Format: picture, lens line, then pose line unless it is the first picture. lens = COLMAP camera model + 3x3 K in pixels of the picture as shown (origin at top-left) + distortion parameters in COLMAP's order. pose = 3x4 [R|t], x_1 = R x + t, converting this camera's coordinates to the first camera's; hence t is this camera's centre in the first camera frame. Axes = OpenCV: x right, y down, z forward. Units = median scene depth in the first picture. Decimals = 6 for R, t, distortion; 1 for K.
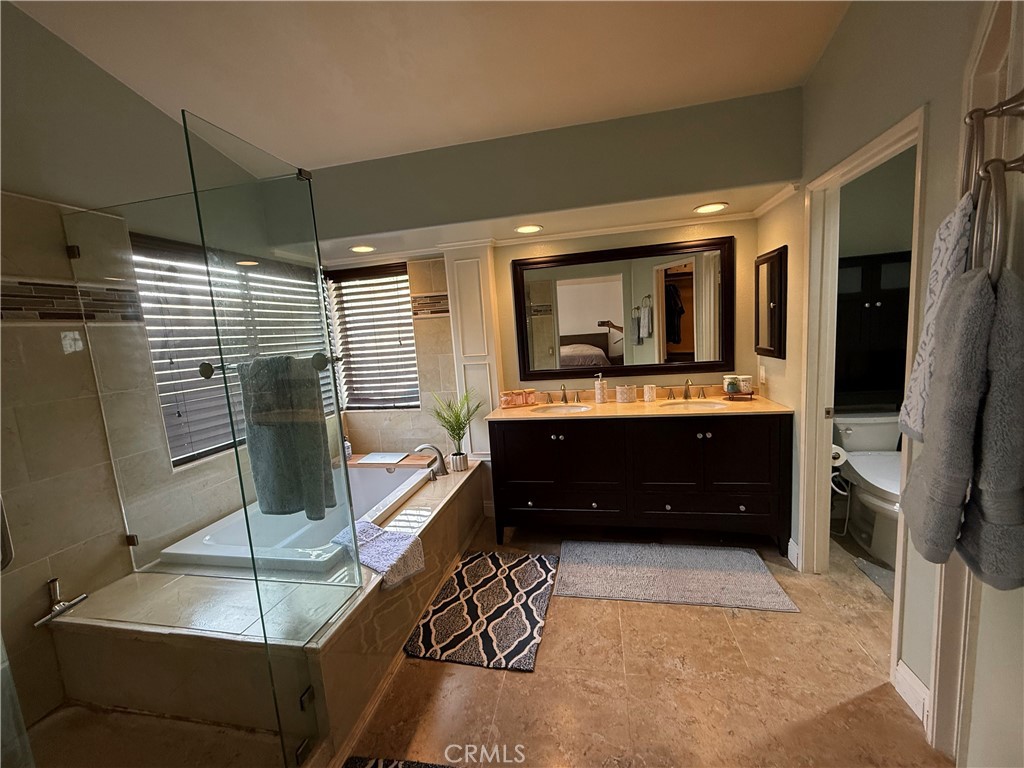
lens RADIAL K [[418.7, 0, 513.8], [0, 418.7, 382.3], [0, 0, 1]] dist [0.002722, 0.000183]
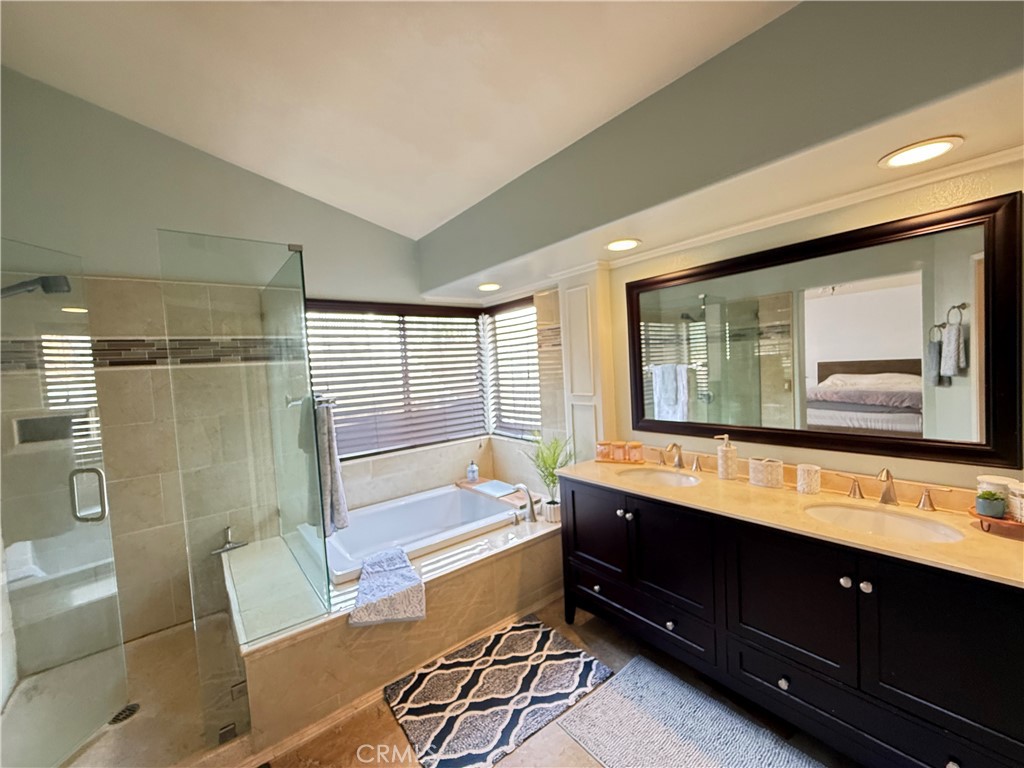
lens RADIAL K [[415.6, 0, 512.0], [0, 415.6, 384.0], [0, 0, 1]] dist [0.009505, 0.000278]
pose [[0.765813, 0.057876, -0.640453, 0.414675], [-0.077026, 0.997027, -0.002004, -0.086377], [0.638433, 0.050867, 0.767995, 0.275618]]
